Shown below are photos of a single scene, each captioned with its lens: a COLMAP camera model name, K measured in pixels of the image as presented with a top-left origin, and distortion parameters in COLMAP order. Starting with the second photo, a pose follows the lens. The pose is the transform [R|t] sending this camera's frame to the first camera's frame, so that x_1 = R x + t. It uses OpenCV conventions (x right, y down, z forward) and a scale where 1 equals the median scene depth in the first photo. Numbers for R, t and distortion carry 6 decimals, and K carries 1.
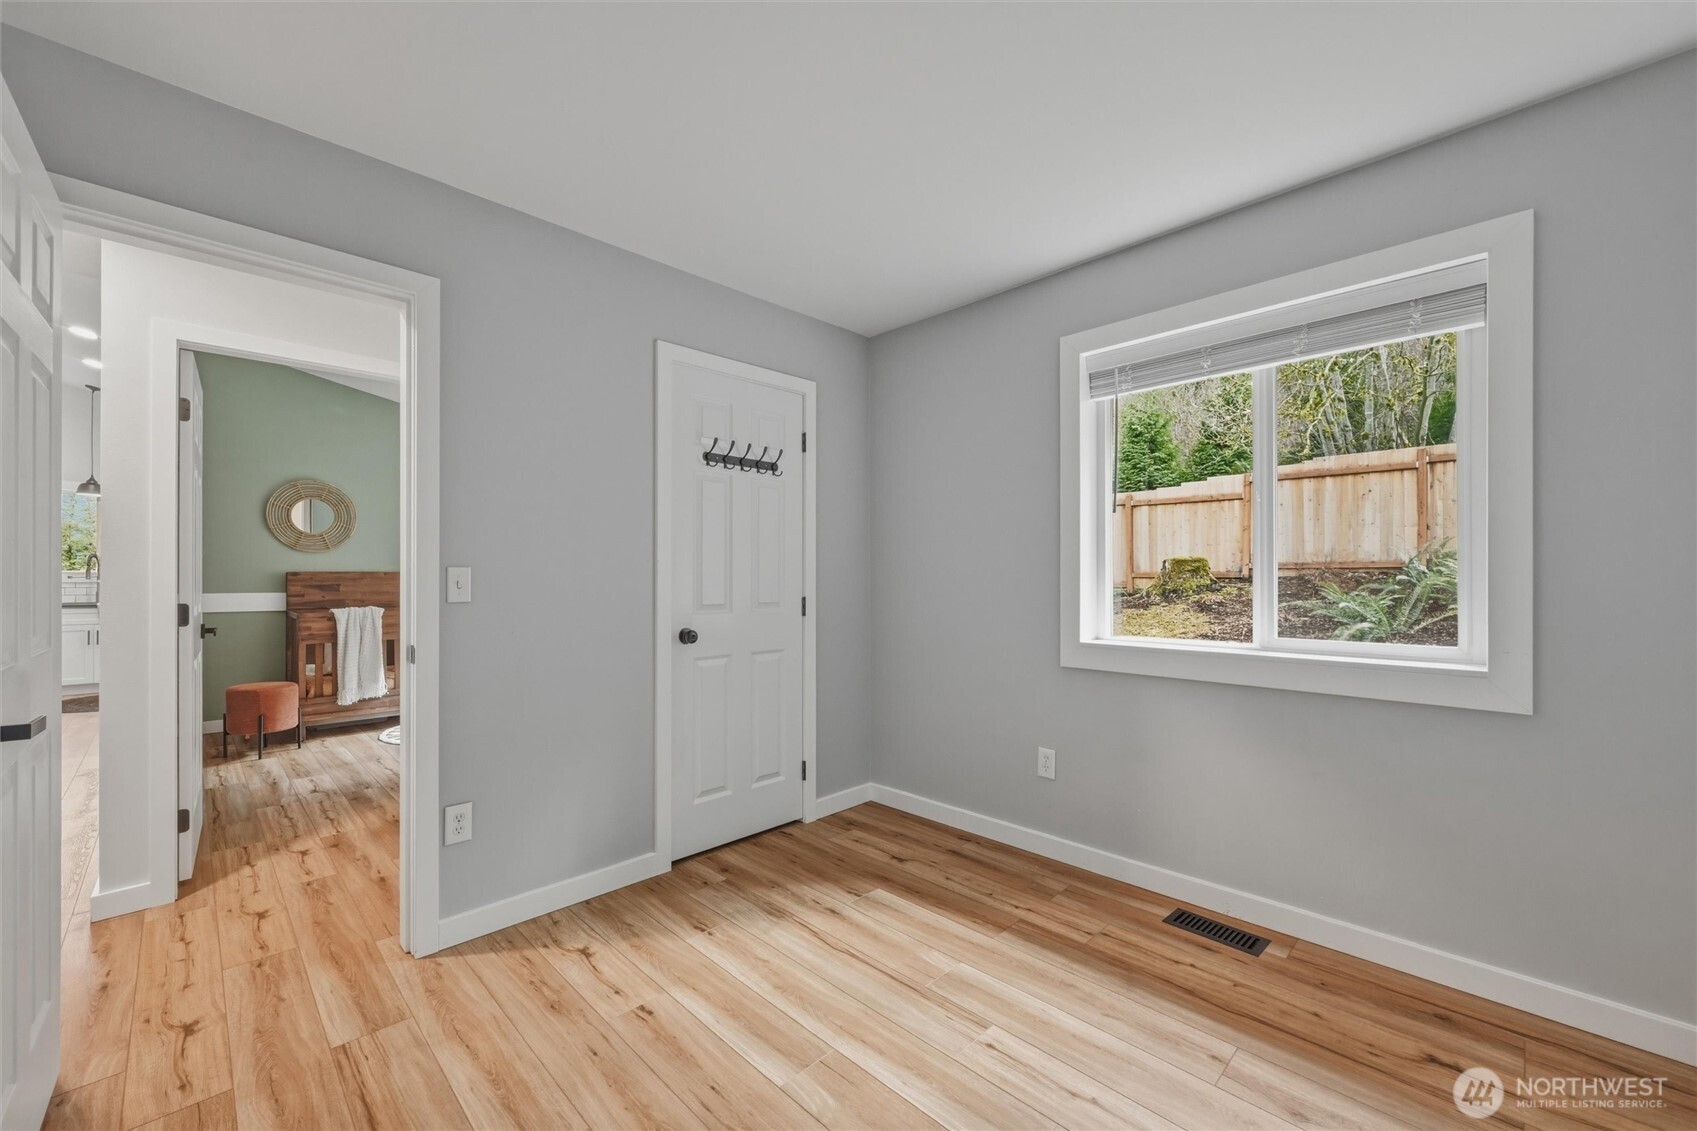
lens RADIAL K [[668.0, 0, 847.1], [0, 668.0, 568.3], [0, 0, 1]] dist [-0.000269, 0.000164]
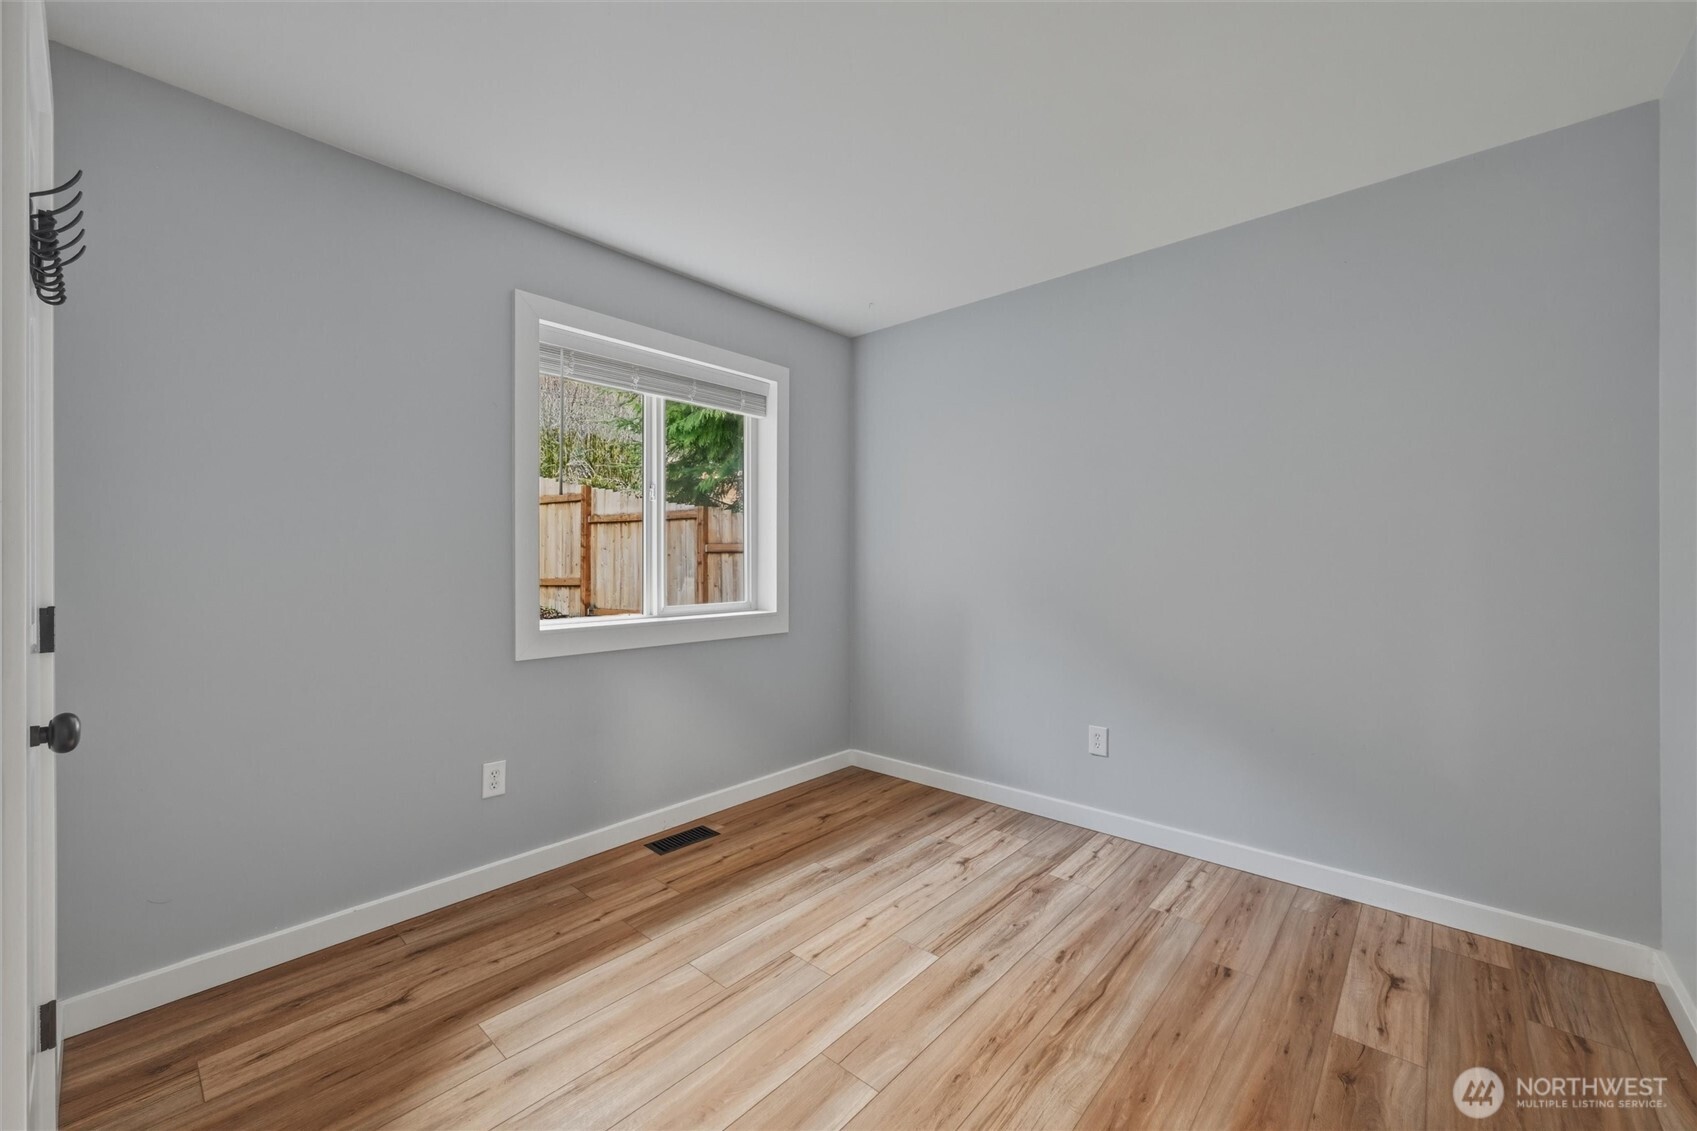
lens RADIAL K [[702.7, 0, 810.0], [0, 702.7, 561.4], [0, 0, 1]] dist [0.000828, -0.000022]
pose [[-0.051980, 0.001393, 0.998647, -0.755390], [-0.010008, 0.999948, -0.001916, 0.014692], [-0.998598, -0.010094, -0.051963, 0.795081]]
